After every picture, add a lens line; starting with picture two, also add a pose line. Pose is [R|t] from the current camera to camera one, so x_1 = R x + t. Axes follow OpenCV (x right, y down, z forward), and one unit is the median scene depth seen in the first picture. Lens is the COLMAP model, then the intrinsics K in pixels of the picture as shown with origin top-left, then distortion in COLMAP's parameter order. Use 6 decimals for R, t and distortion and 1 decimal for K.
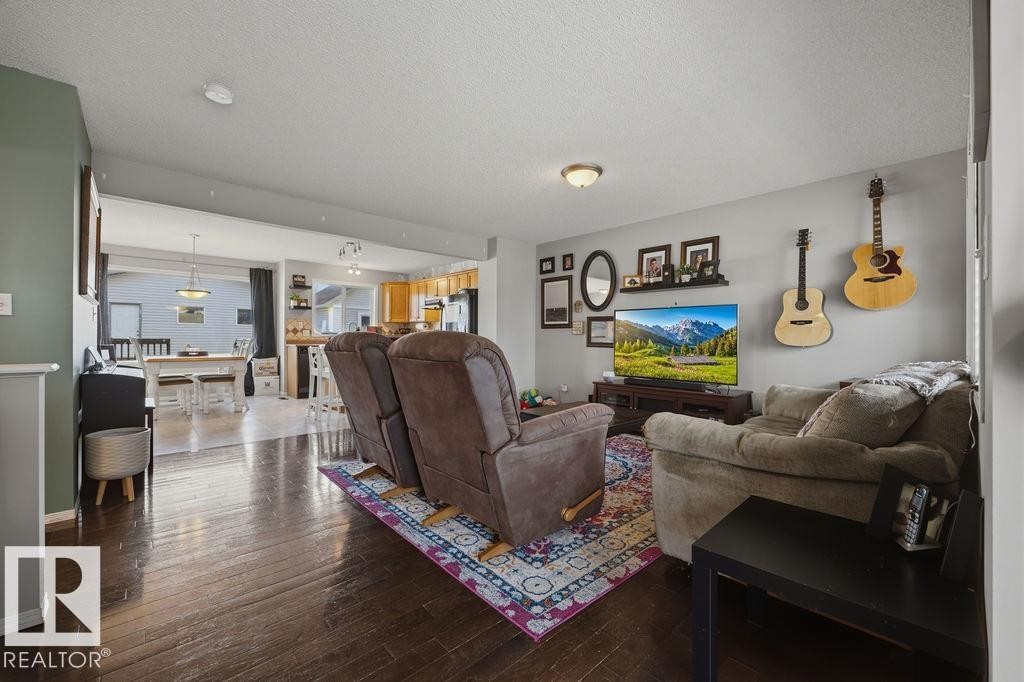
lens RADIAL K [[410.4, 0, 524.7], [0, 410.4, 337.4], [0, 0, 1]] dist [0.001036, -0.001955]
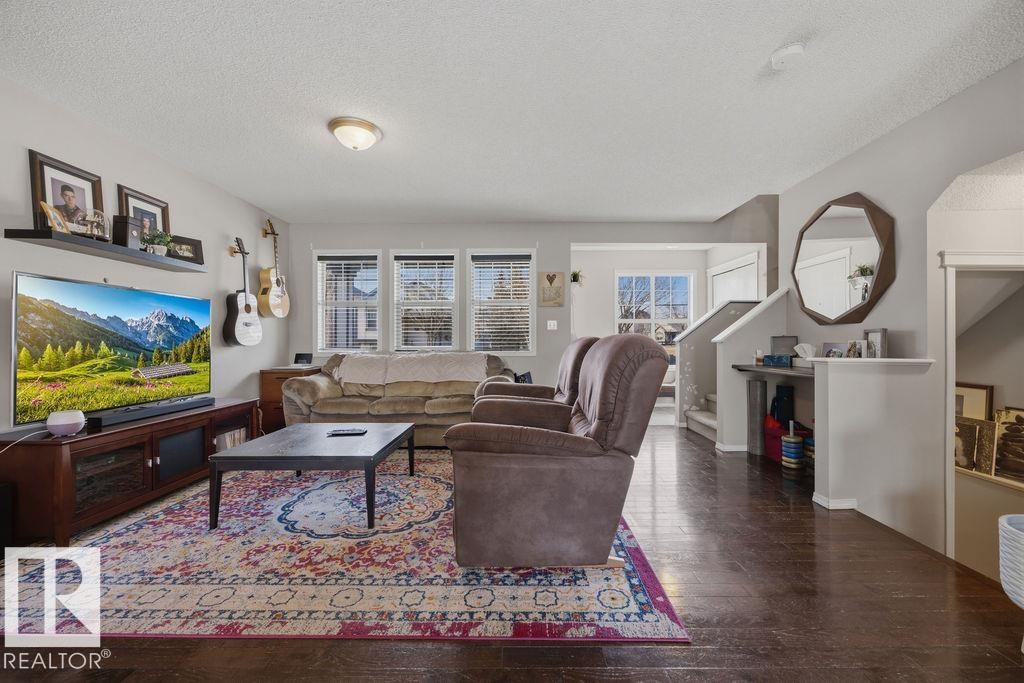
lens RADIAL K [[410.4, 0, 515.6], [0, 410.4, 339.2], [0, 0, 1]] dist [0.001036, -0.001955]
pose [[-0.722887, -0.002753, 0.690961, -0.472196], [-0.006736, 0.999973, -0.003063, 0.000007], [-0.690933, -0.006869, -0.722886, 1.014742]]
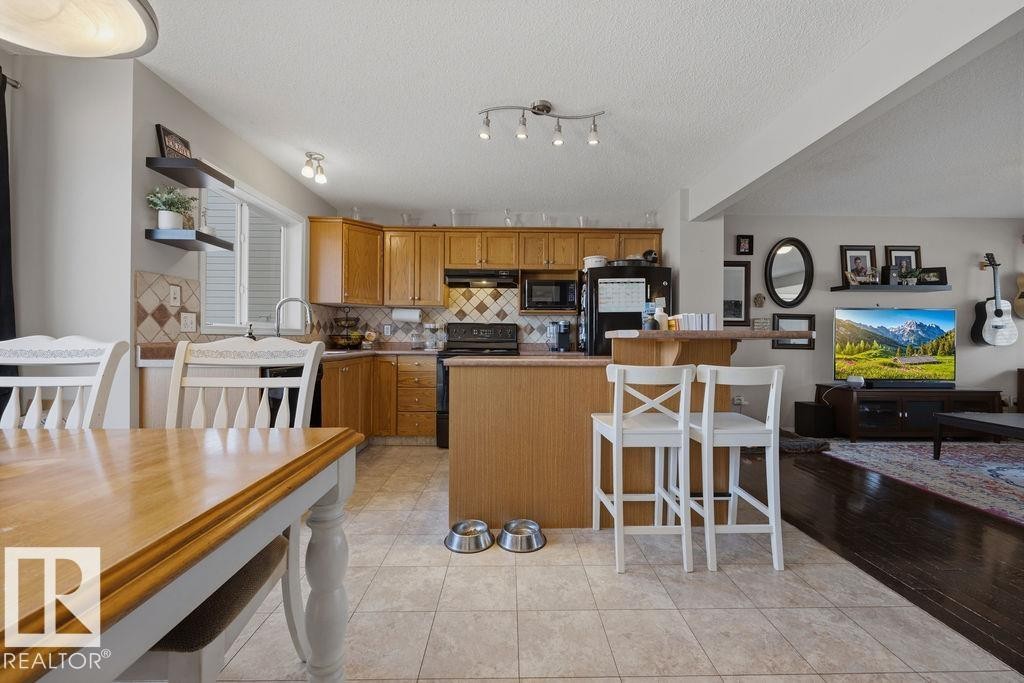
lens RADIAL K [[410.4, 0, 516.9], [0, 410.4, 338.2], [0, 0, 1]] dist [0.001036, -0.001955]
pose [[0.676131, -0.000763, 0.736781, -0.982824], [-0.004794, 0.999974, 0.005435, -0.001690], [-0.736766, -0.007207, 0.676109, 0.967680]]
